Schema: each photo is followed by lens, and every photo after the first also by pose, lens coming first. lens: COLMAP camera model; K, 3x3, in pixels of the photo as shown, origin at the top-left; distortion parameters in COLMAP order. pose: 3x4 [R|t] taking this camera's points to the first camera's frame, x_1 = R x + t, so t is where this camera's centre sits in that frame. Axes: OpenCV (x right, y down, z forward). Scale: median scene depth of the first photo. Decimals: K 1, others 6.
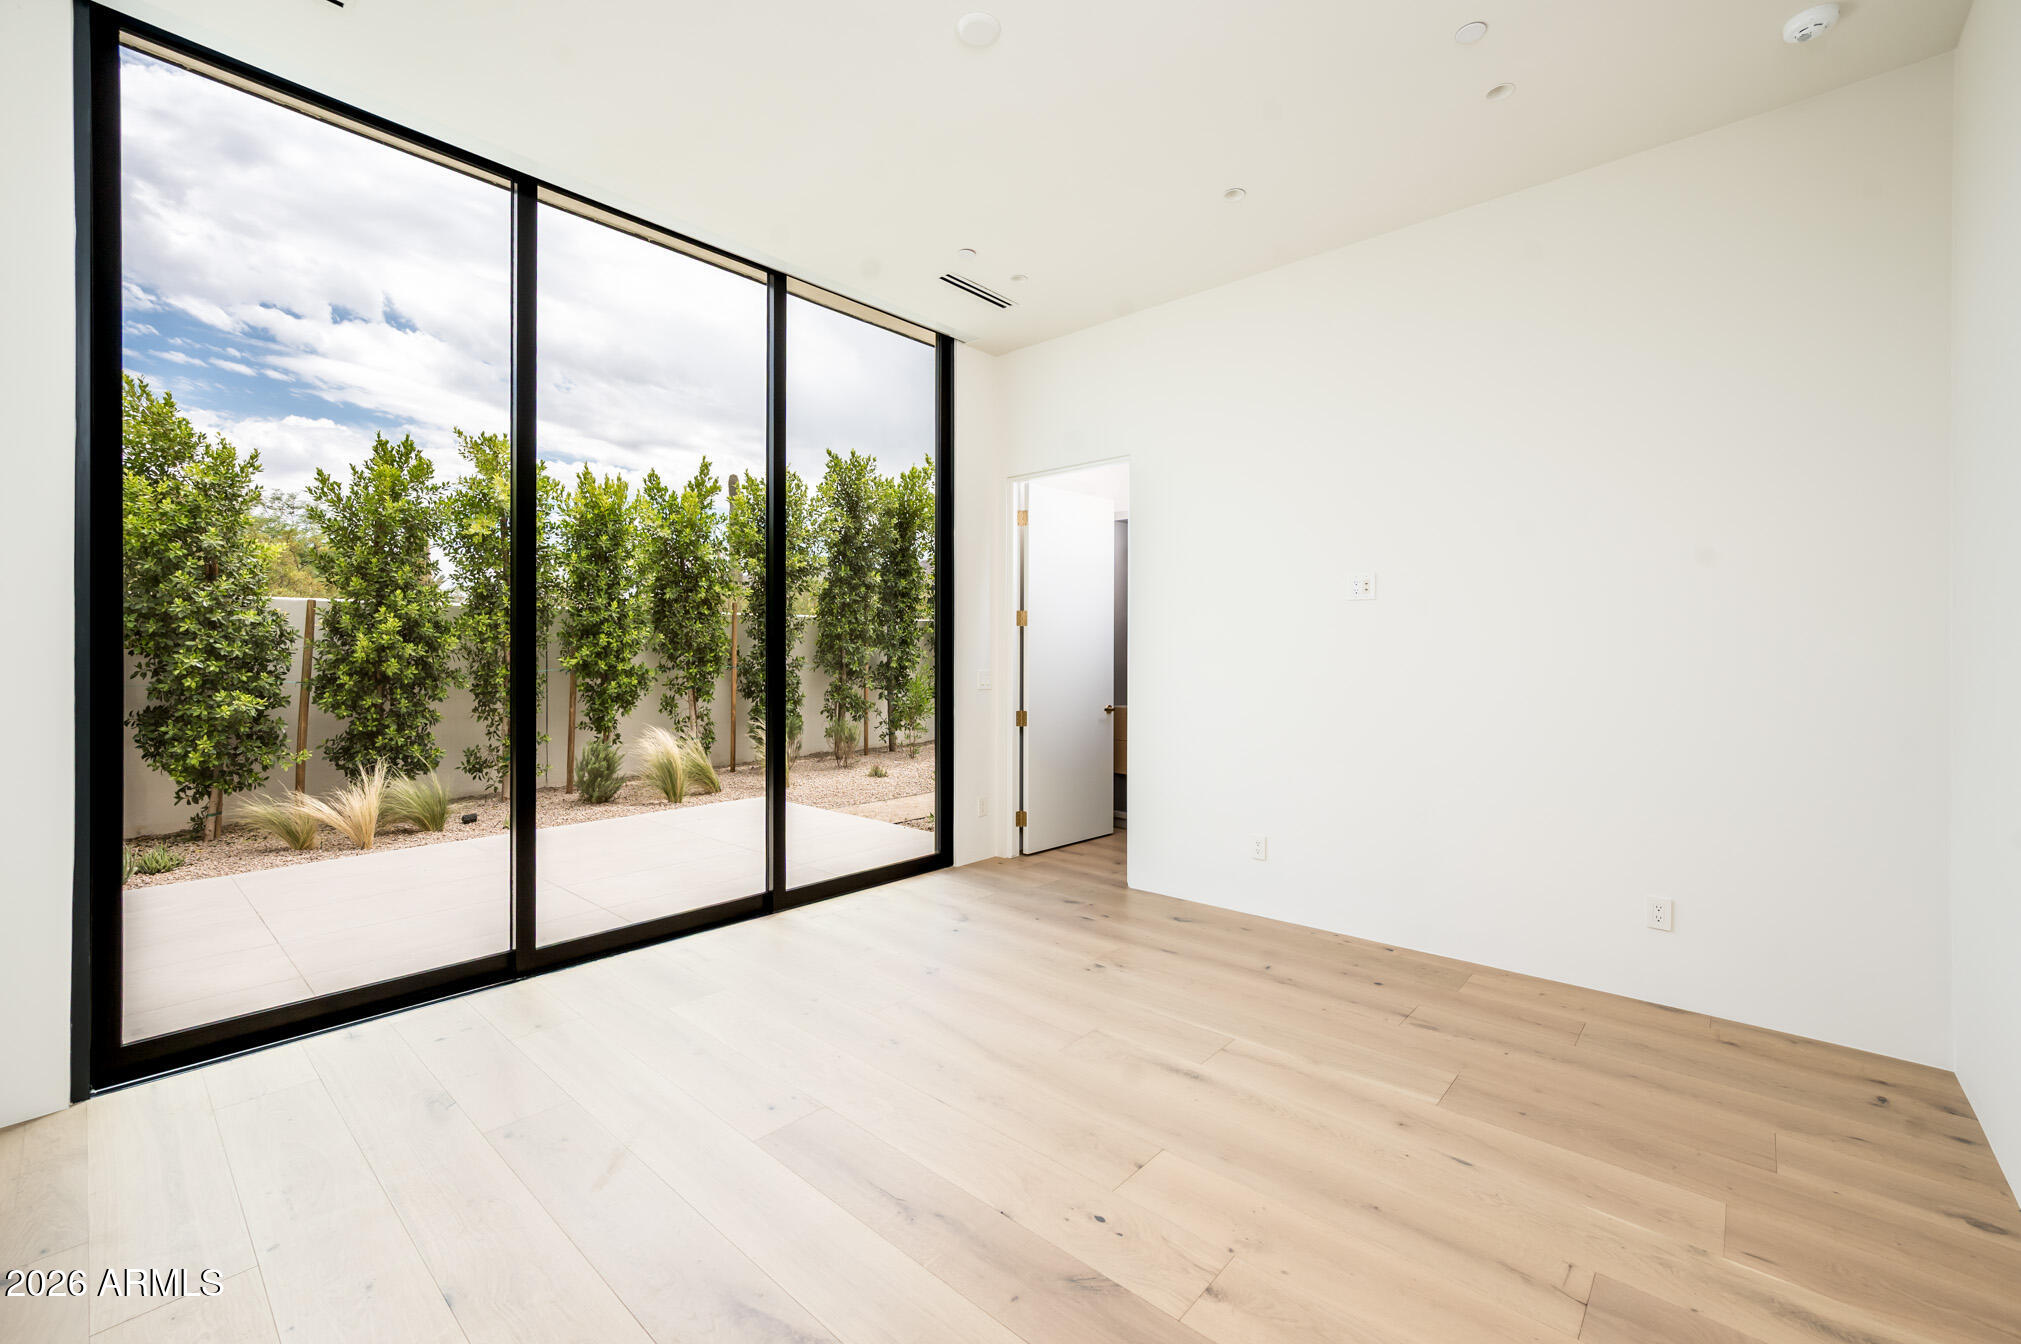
lens RADIAL K [[827.7, 0, 1029.5], [0, 827.7, 647.3], [0, 0, 1]] dist [0.000314, 0.000096]
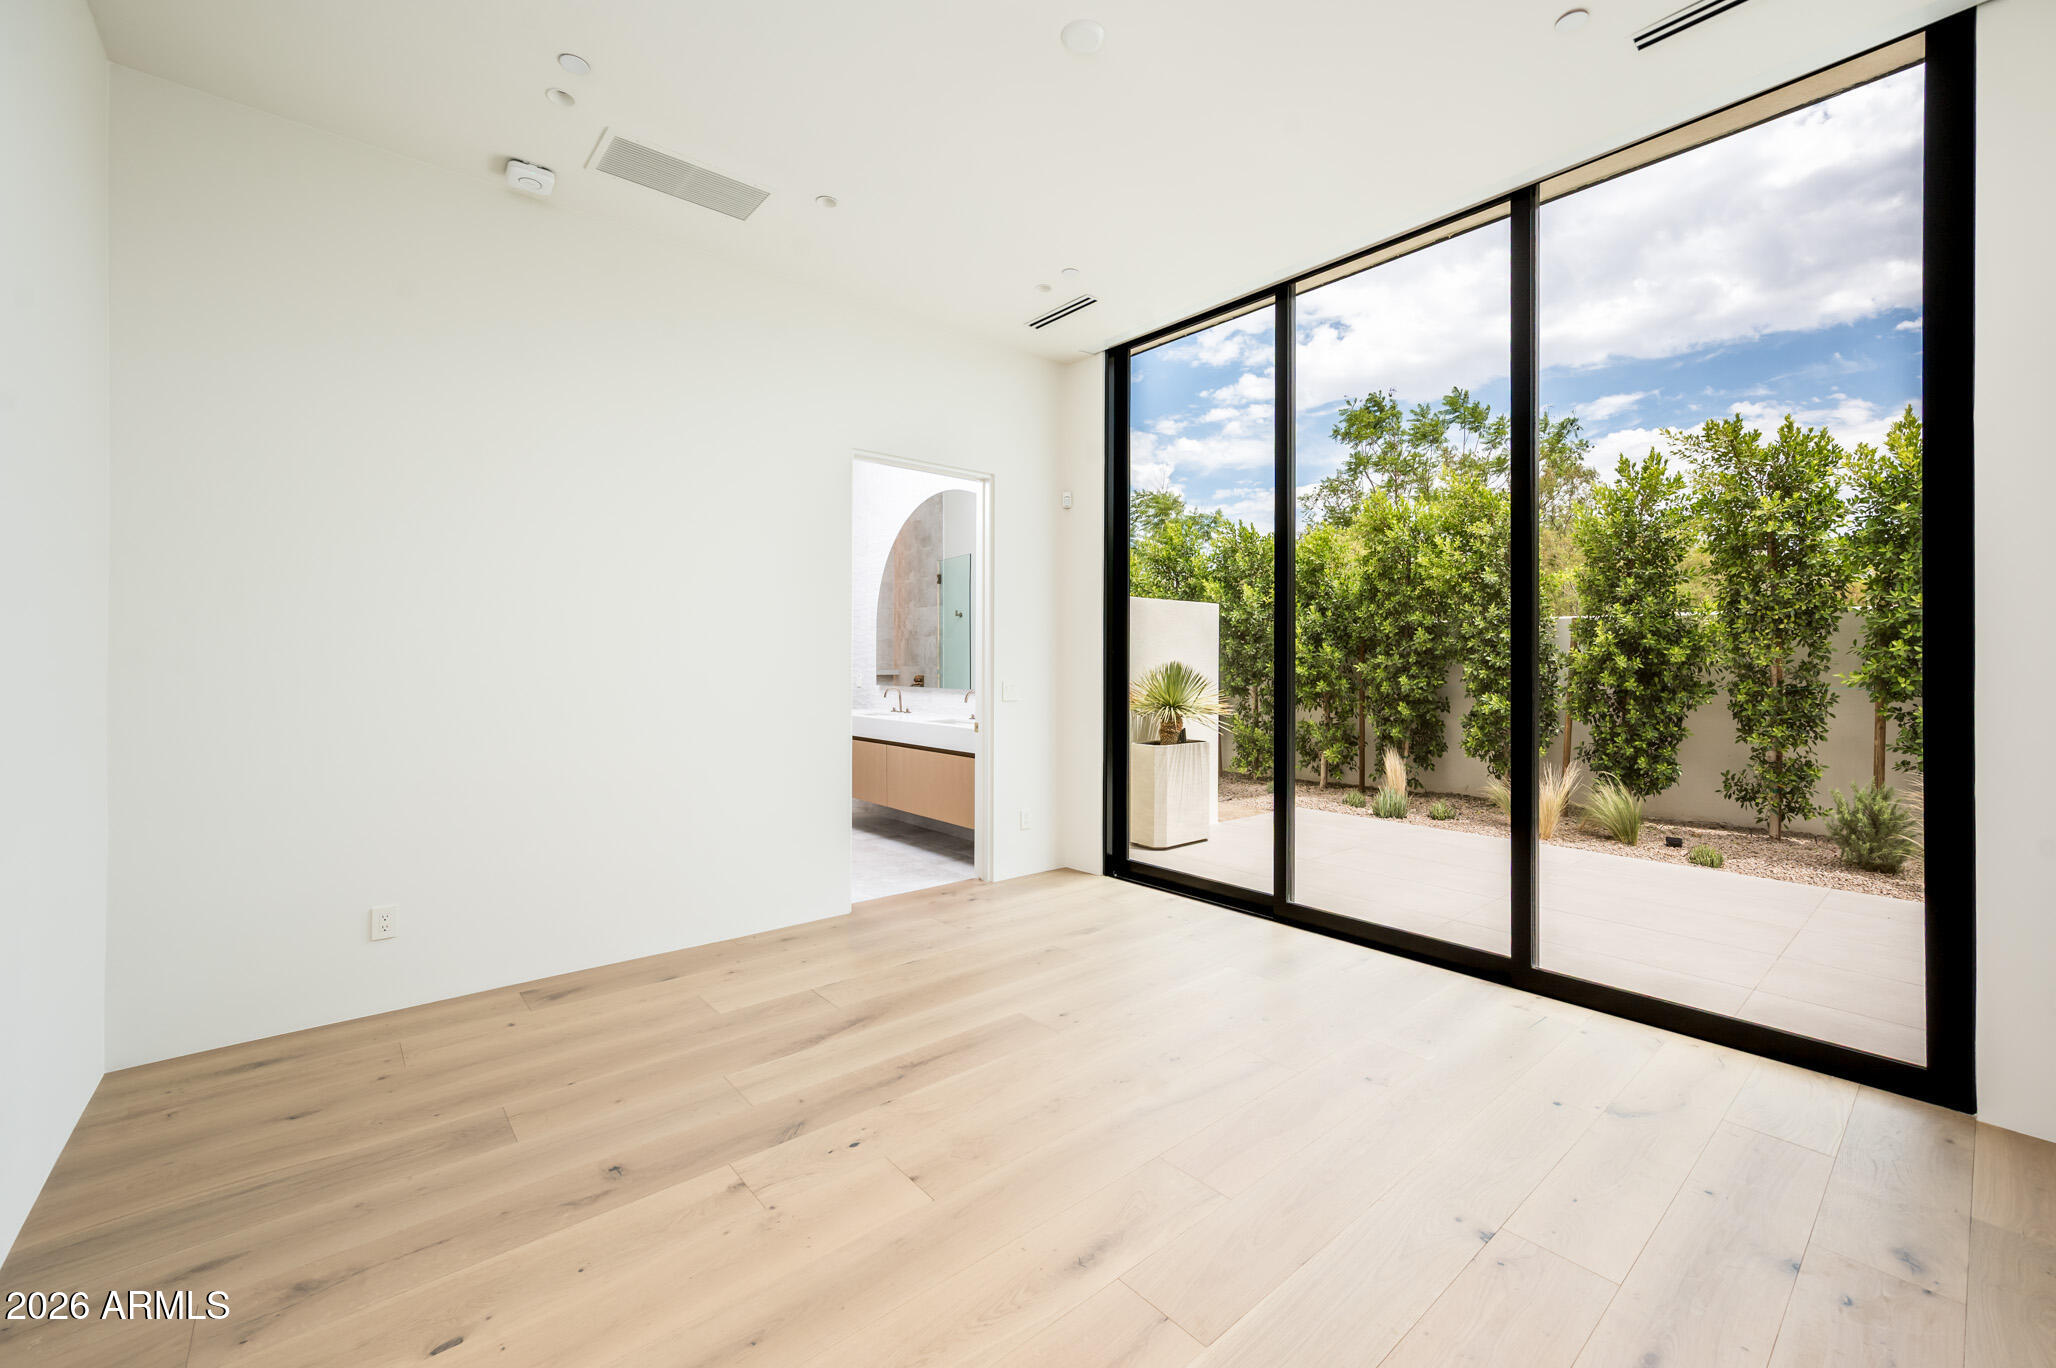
lens RADIAL K [[842.0, 0, 1047.3], [0, 842.0, 658.9], [0, 0, 1]] dist [0.000314, 0.000096]
pose [[-0.130366, -0.001181, -0.991465, 0.643825], [0.000074, 0.999999, -0.001201, 0.001425], [0.991466, -0.000230, -0.130366, 0.744426]]
